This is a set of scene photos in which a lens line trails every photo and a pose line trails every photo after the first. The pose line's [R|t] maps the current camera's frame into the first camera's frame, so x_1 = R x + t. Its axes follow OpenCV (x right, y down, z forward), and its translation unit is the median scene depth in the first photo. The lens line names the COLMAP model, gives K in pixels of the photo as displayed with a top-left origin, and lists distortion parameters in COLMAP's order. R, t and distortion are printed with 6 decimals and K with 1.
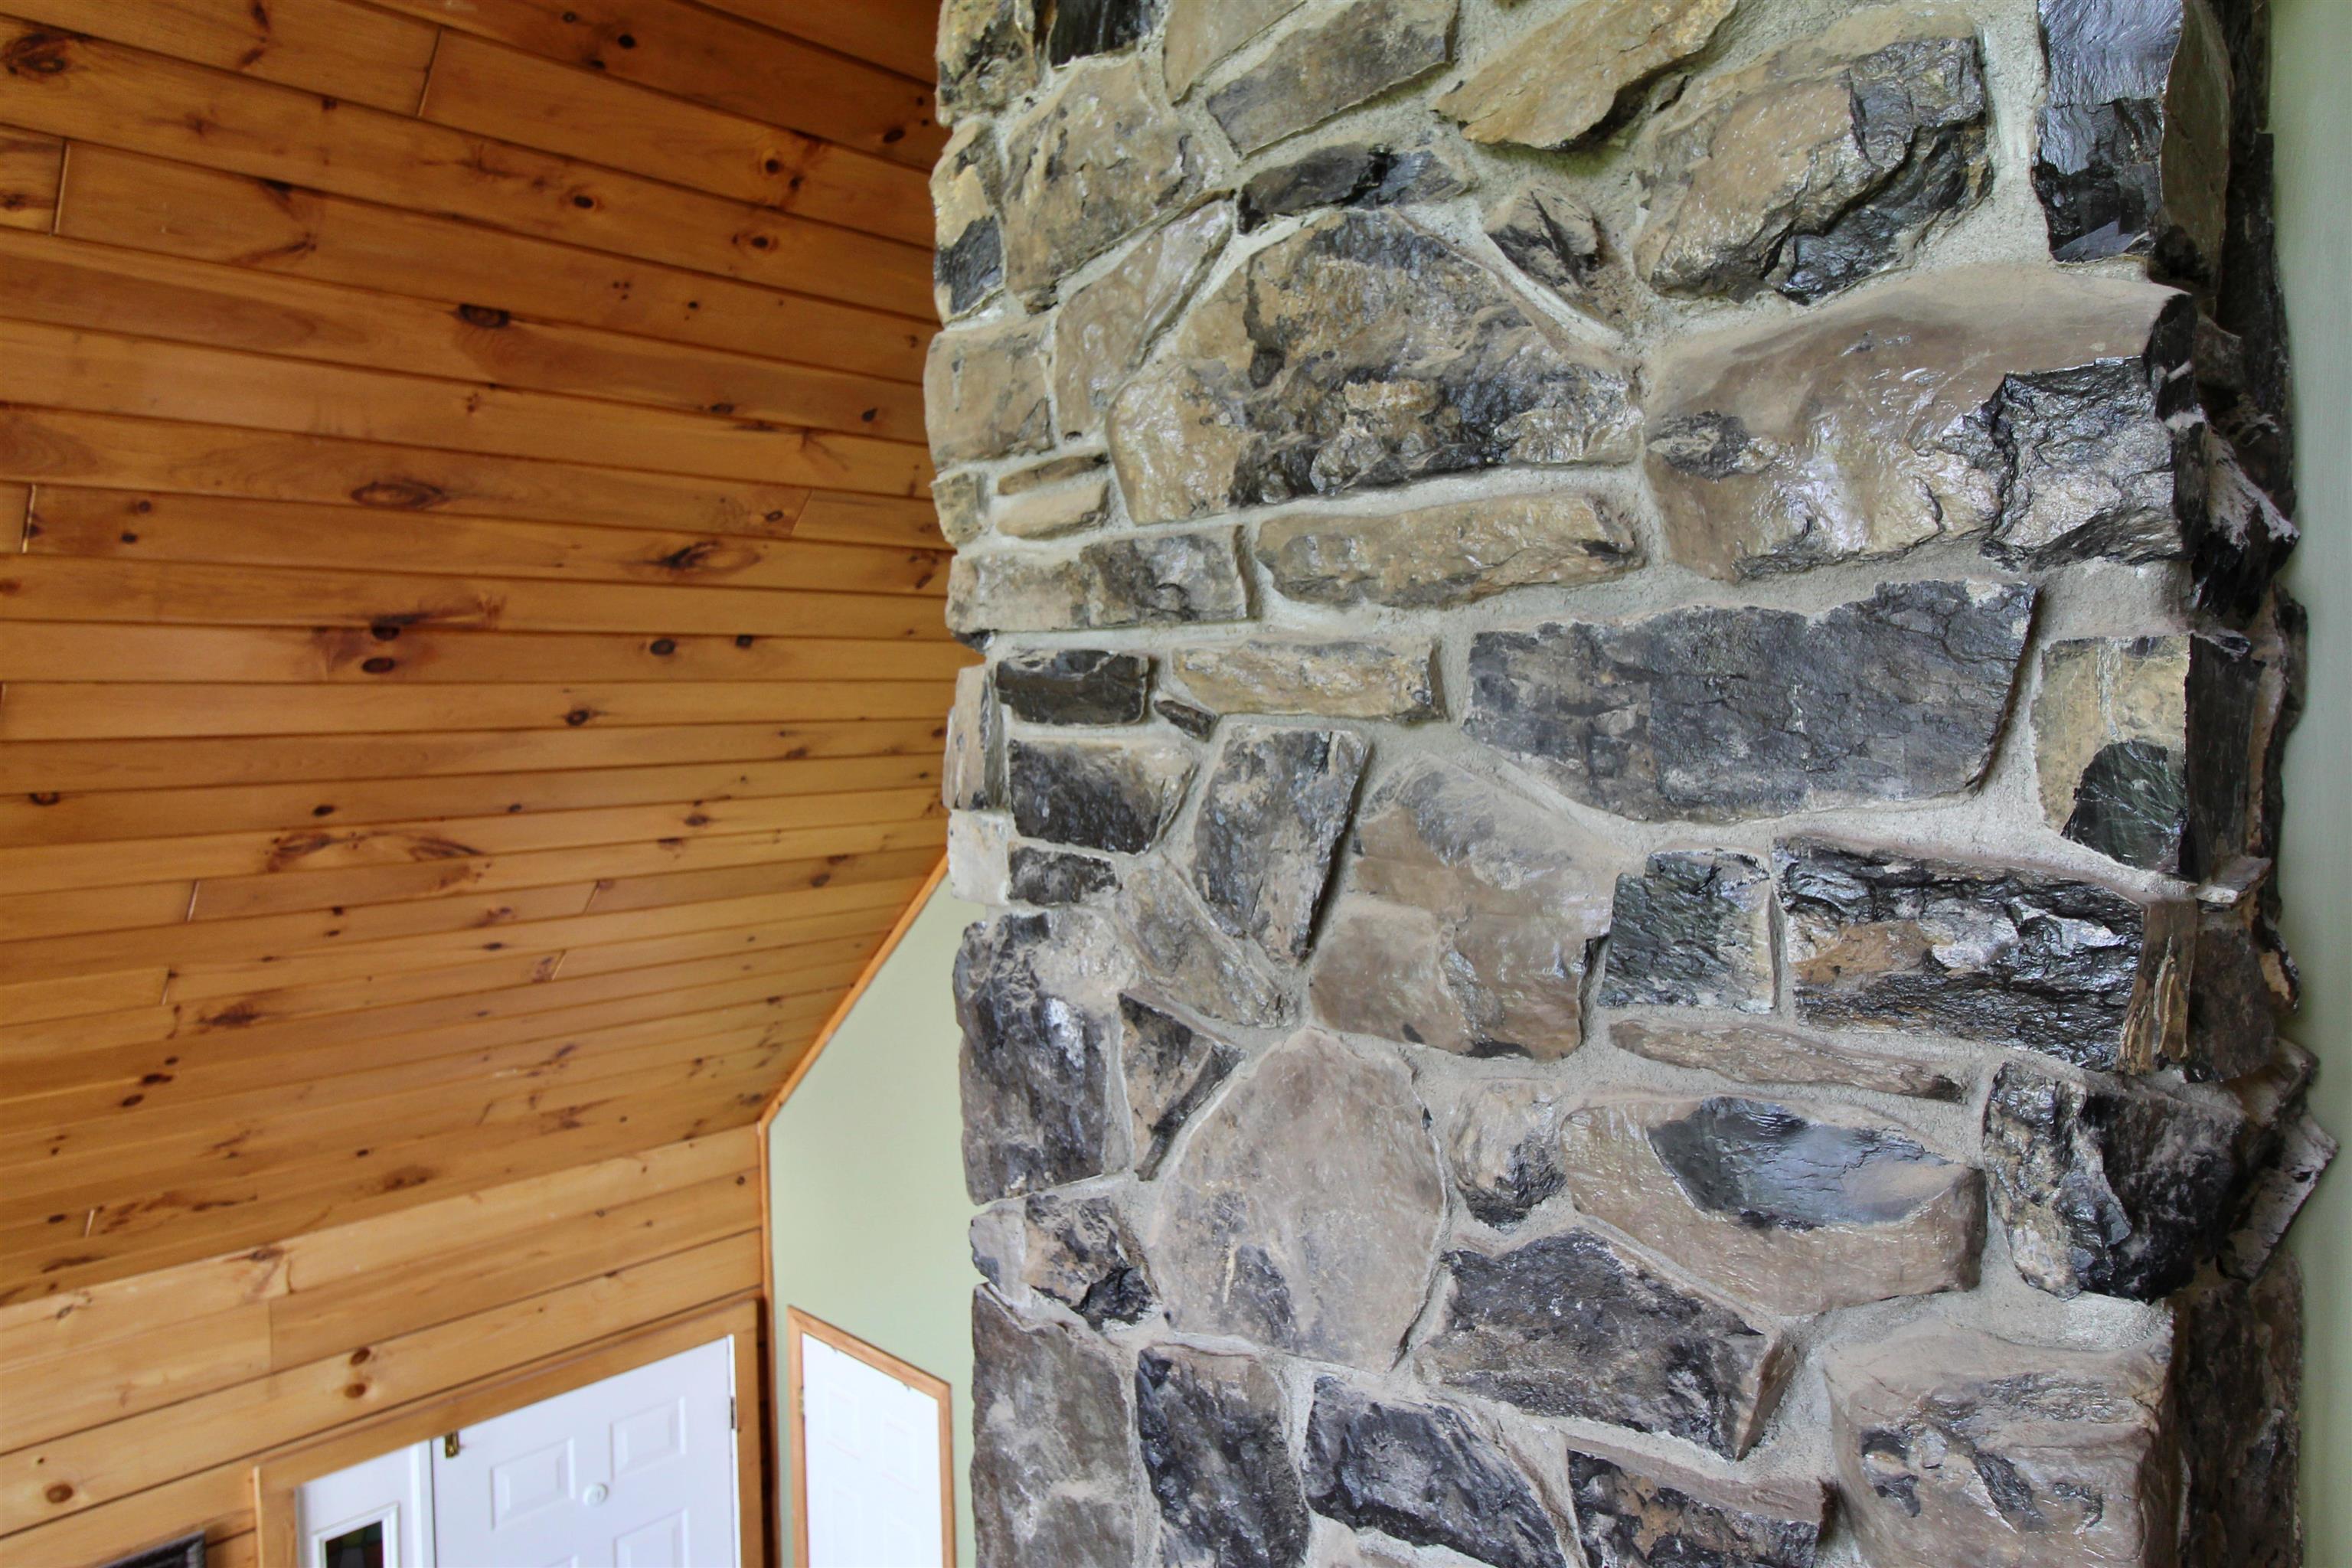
lens RADIAL K [[1493.6, 0, 1176.0], [0, 1493.6, 784.0], [0, 0, 1]] dist [0.000563, -0.000998]
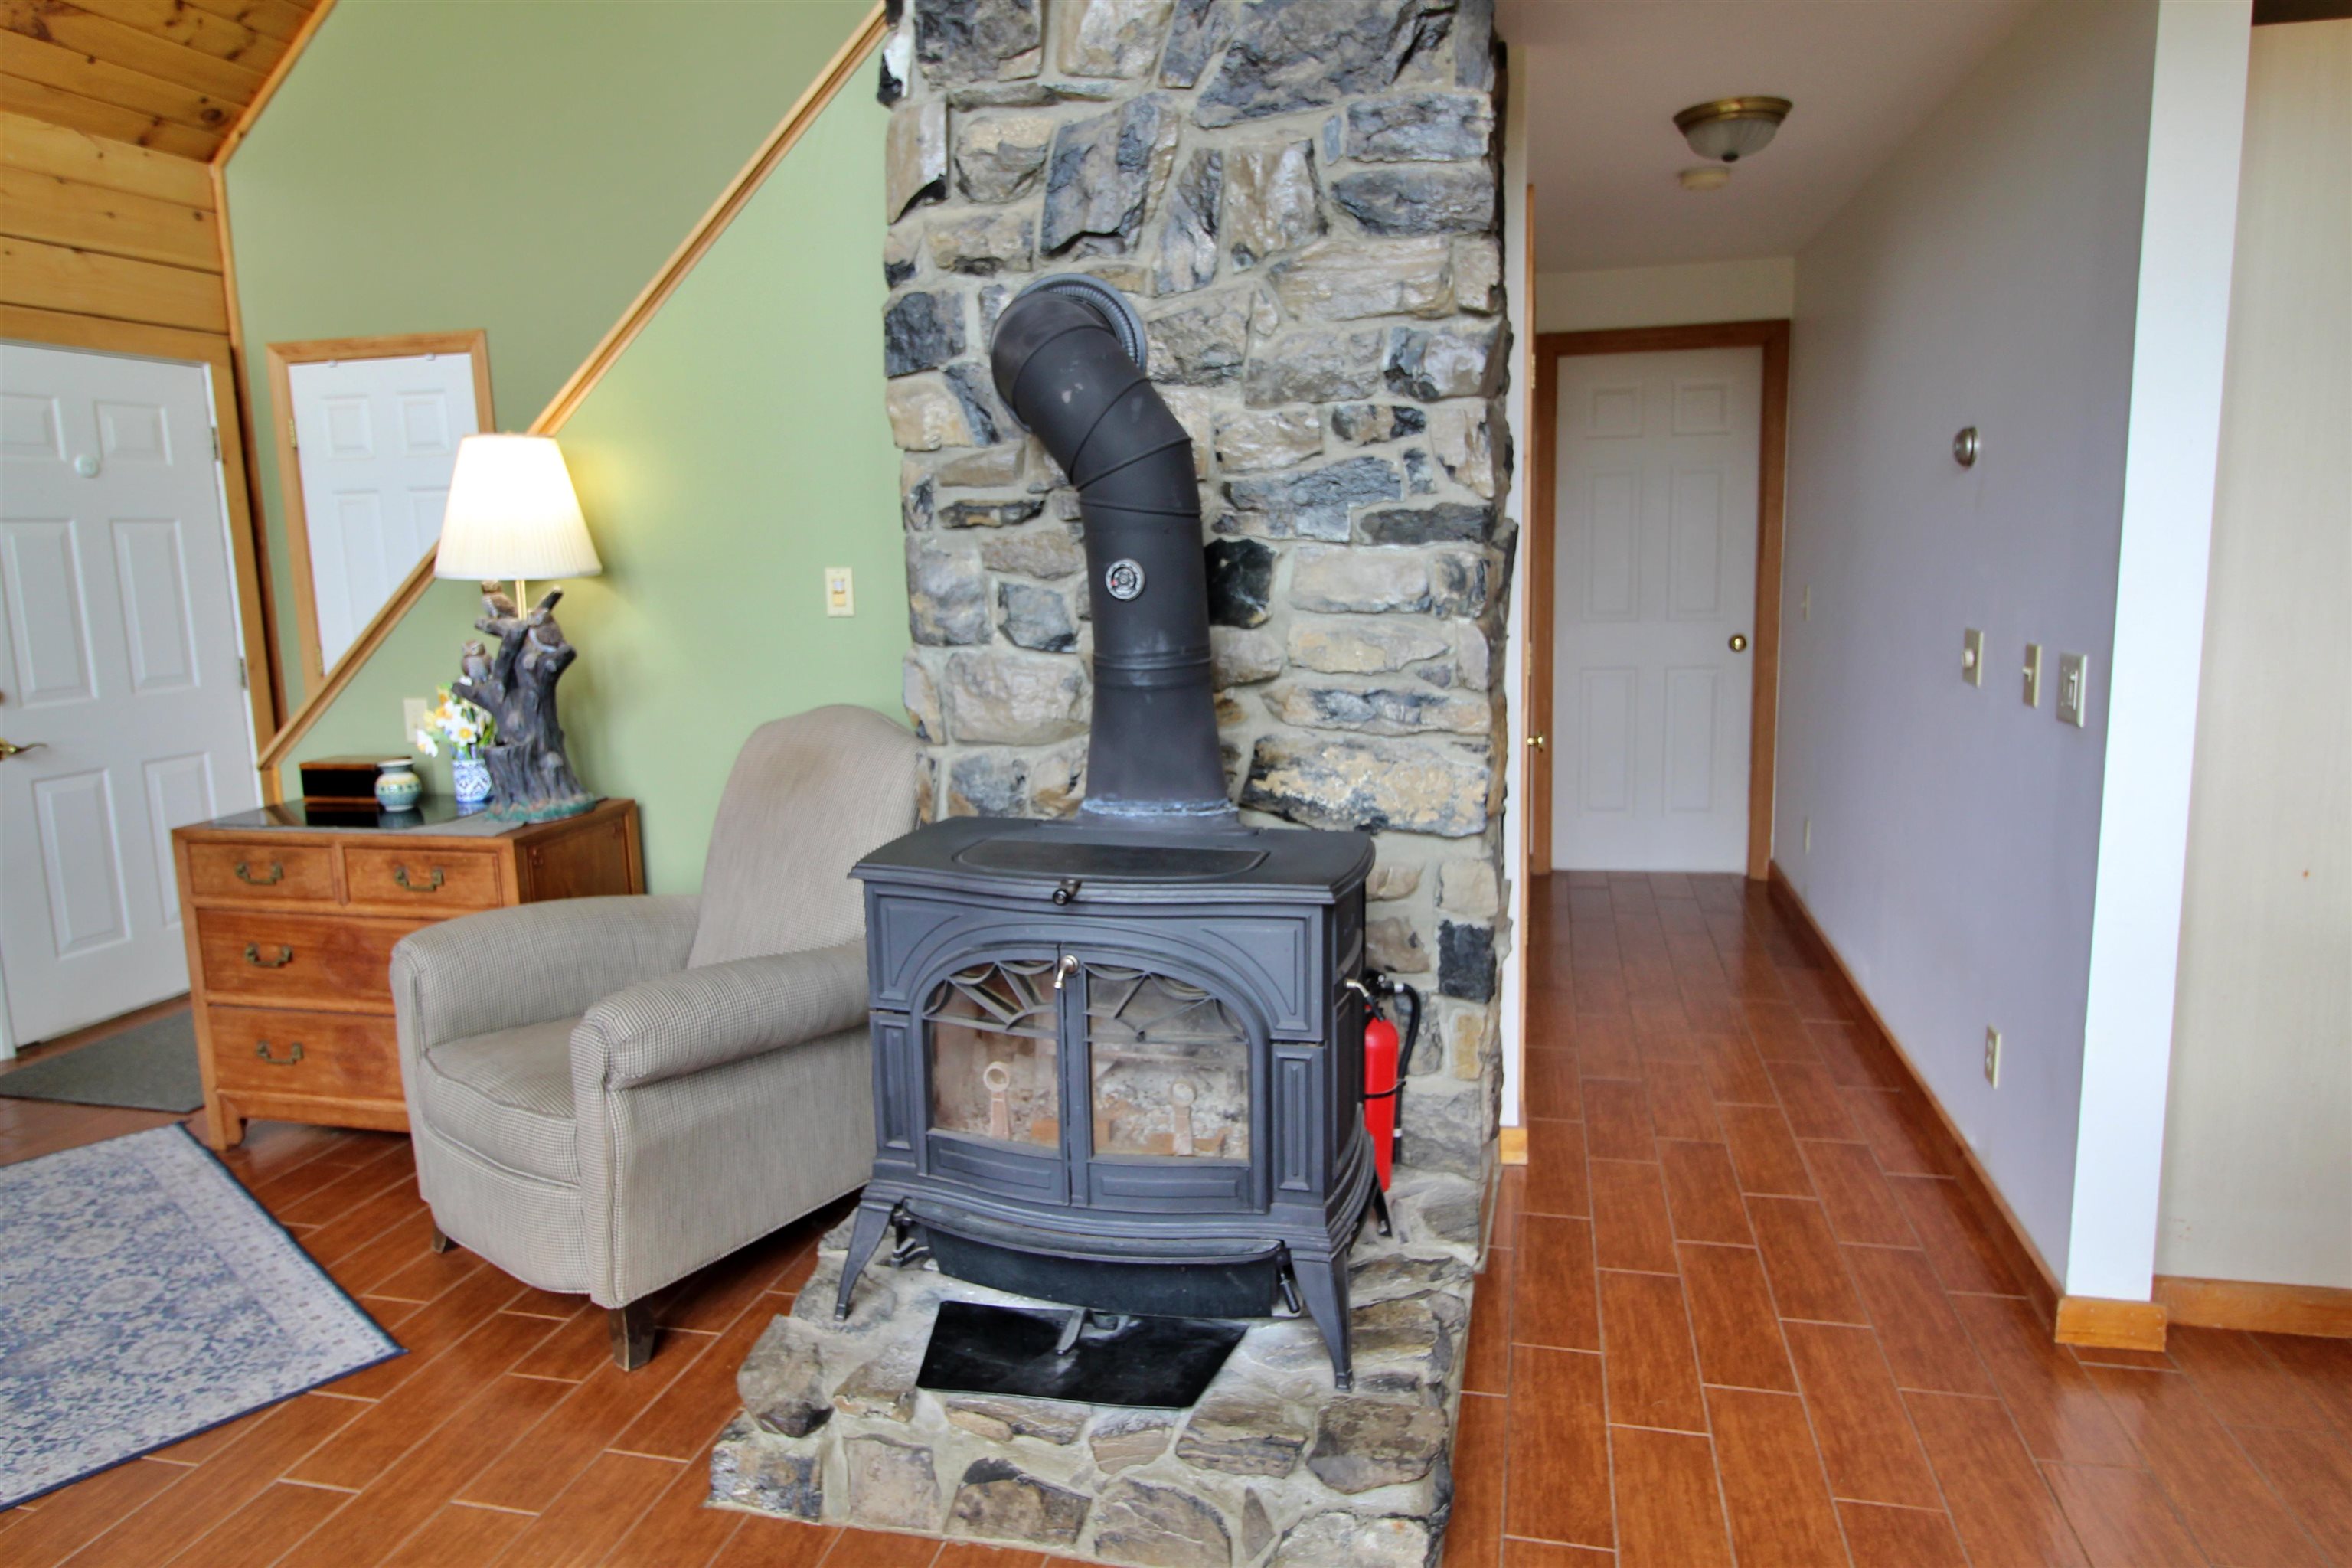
lens RADIAL K [[1471.6, 0, 1173.6], [0, 1471.6, 763.1], [0, 0, 1]] dist [0.004080, -0.007269]
pose [[0.867007, -0.081176, 0.491639, -0.727414], [0.033915, 0.993967, 0.104307, 1.672955], [-0.497140, -0.073761, 0.864530, -0.633906]]
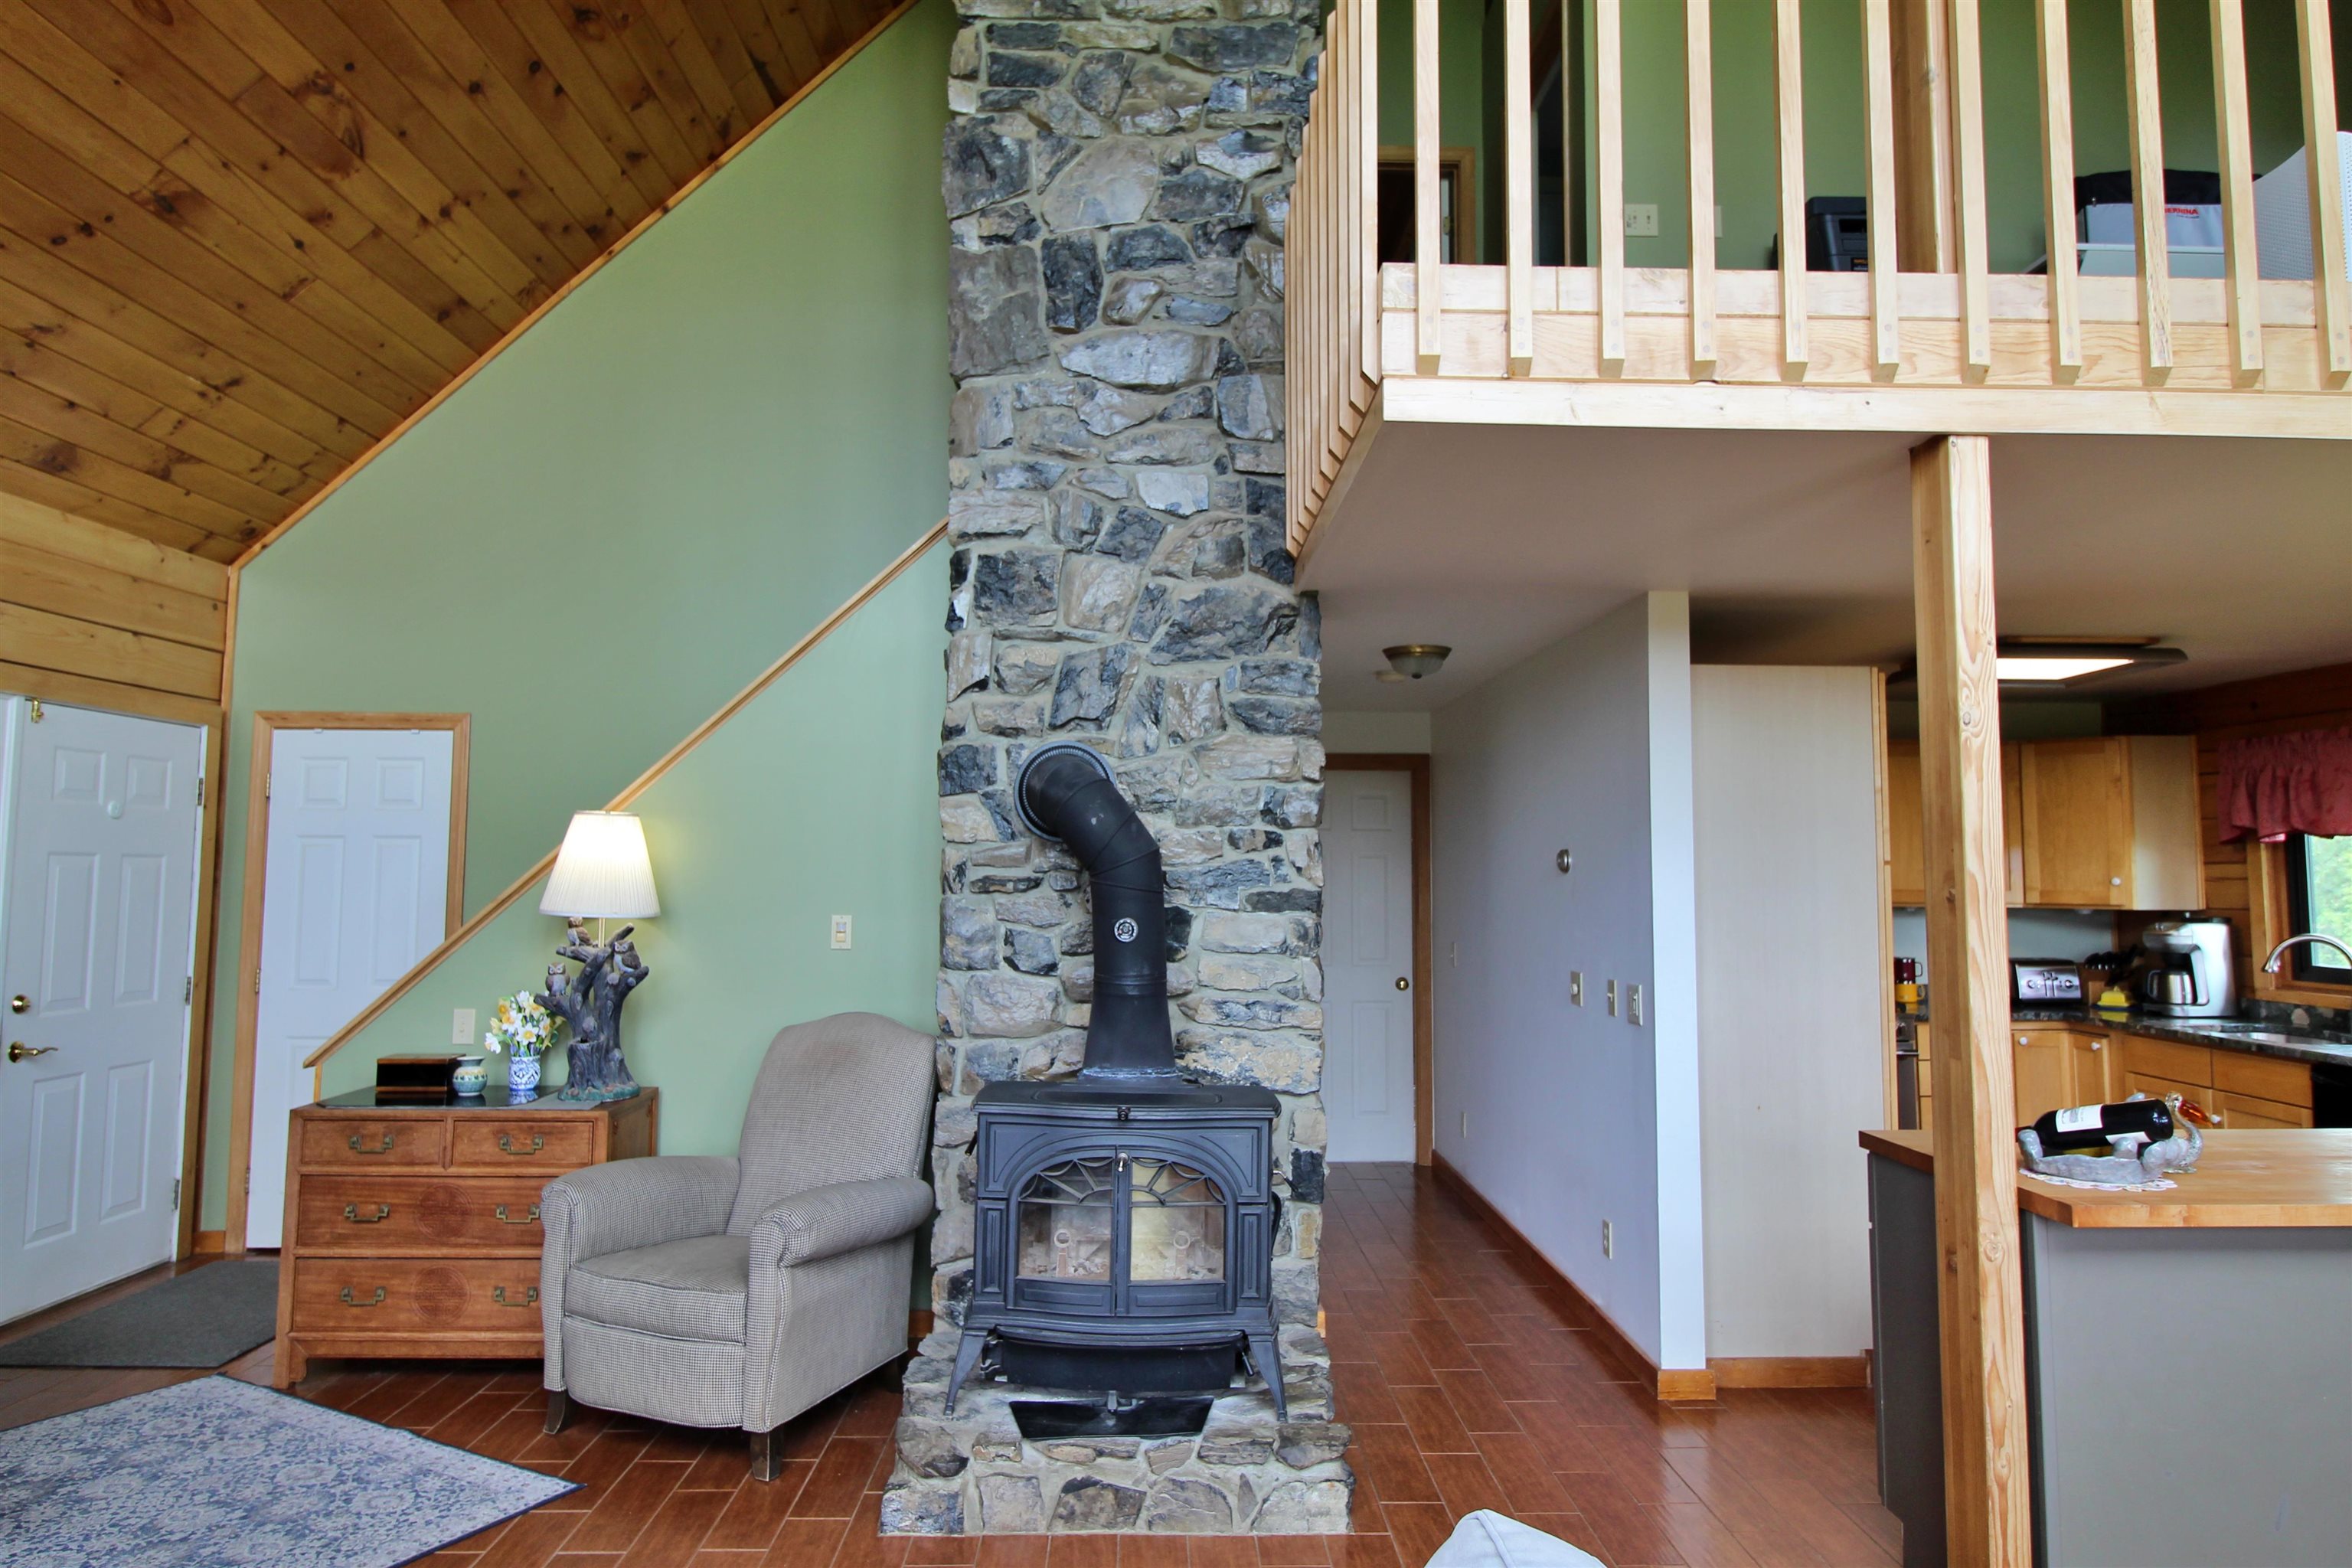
lens RADIAL K [[1471.6, 0, 1173.6], [0, 1471.6, 763.1], [0, 0, 1]] dist [0.004080, -0.007269]
pose [[0.709639, 0.077254, 0.700318, -1.719693], [0.013916, 0.992240, -0.123557, 1.670475], [-0.704428, 0.097426, 0.703057, -1.132466]]
